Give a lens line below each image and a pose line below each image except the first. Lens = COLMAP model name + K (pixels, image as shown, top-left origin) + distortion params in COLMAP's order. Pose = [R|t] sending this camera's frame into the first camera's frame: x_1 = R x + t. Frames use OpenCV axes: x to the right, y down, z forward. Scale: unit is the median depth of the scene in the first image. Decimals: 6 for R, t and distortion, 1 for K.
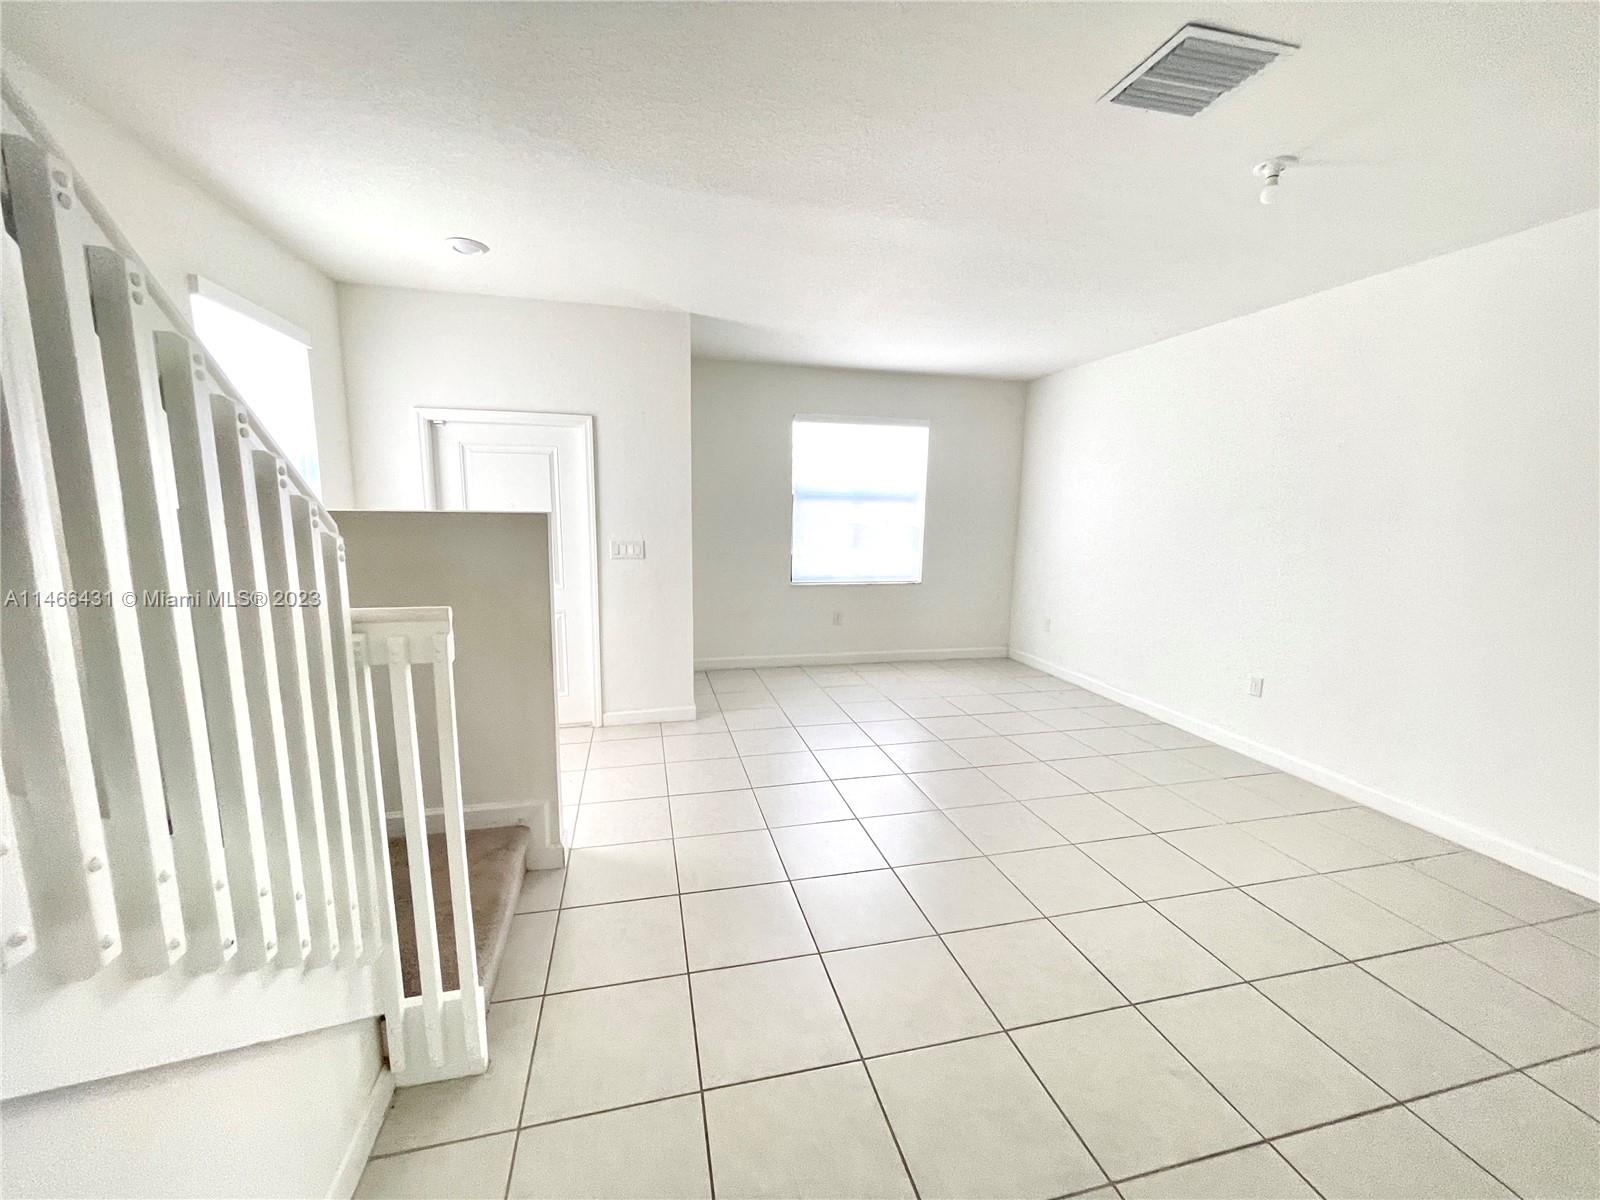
lens RADIAL K [[644.8, 0, 788.8], [0, 644.8, 598.7], [0, 0, 1]] dist [-0.001163, 0.001408]
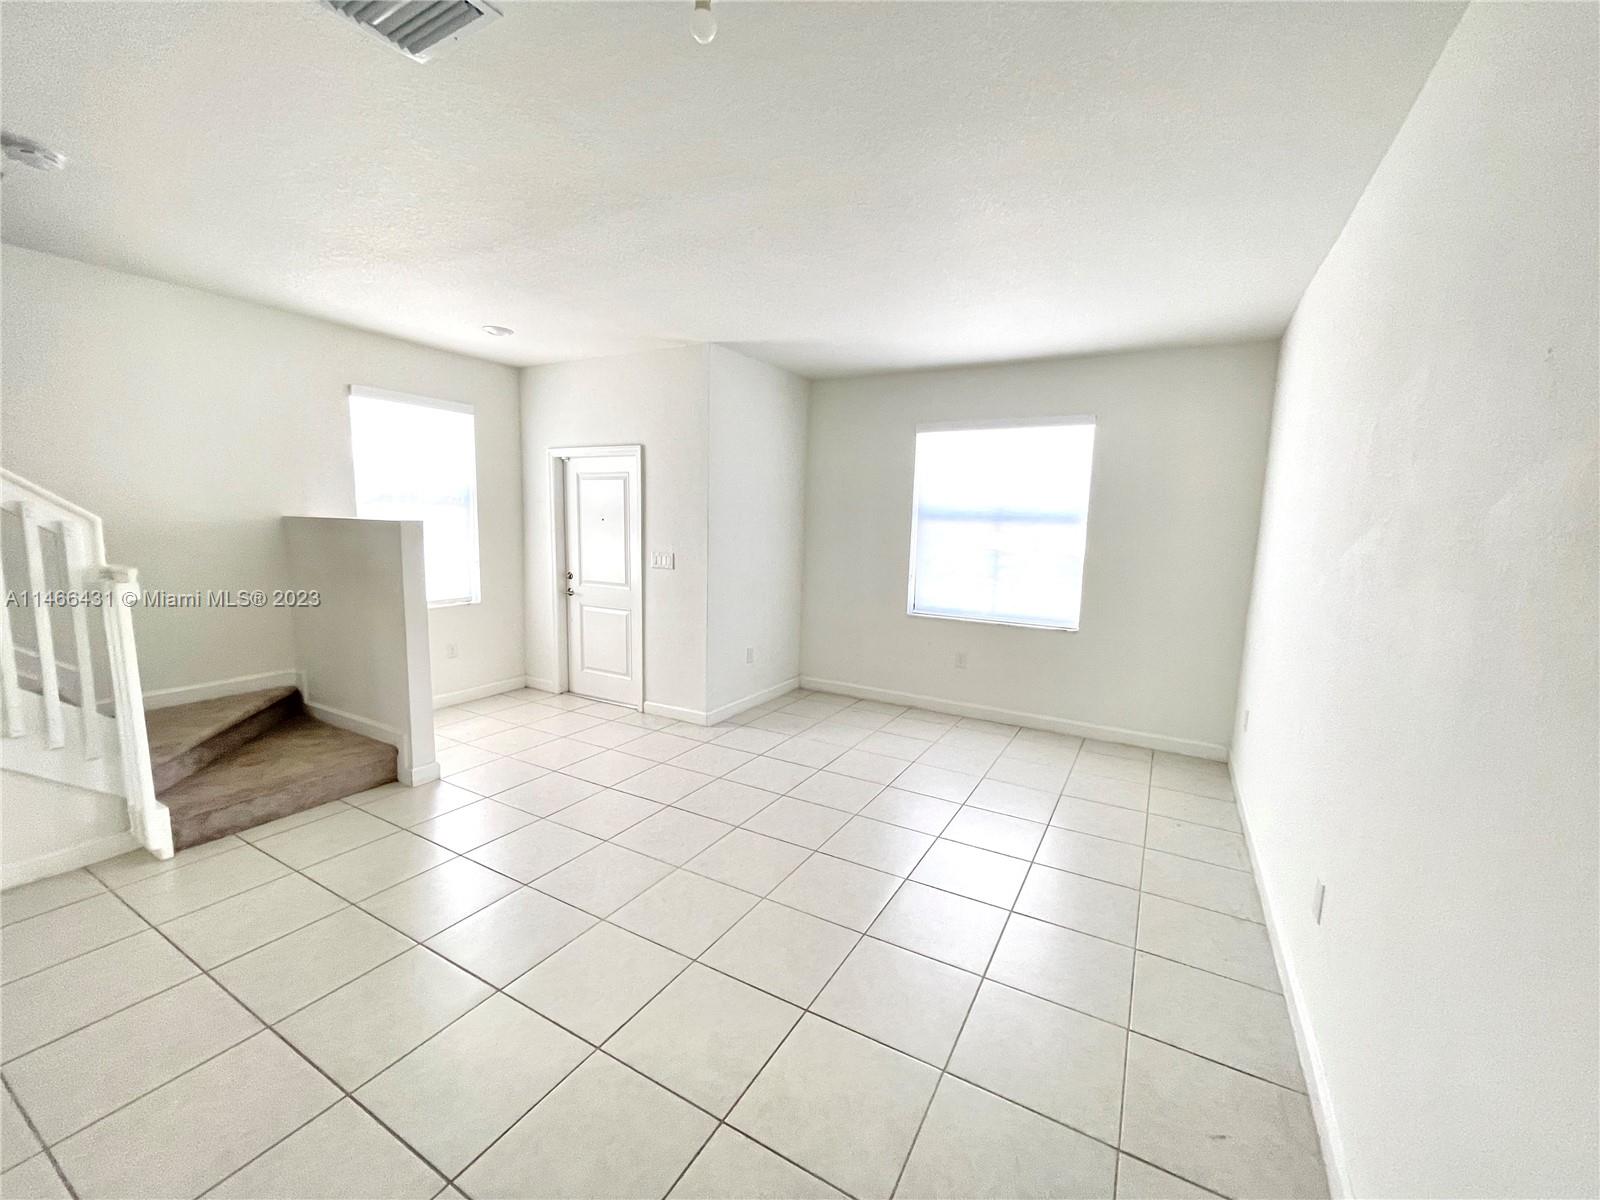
lens RADIAL K [[644.8, 0, 795.5], [0, 644.8, 598.4], [0, 0, 1]] dist [-0.001163, 0.001408]
pose [[0.726904, 0.085628, -0.681380, 0.517175], [-0.114322, 0.993440, 0.002884, -0.029681], [0.677157, 0.075800, 0.731924, 0.248980]]
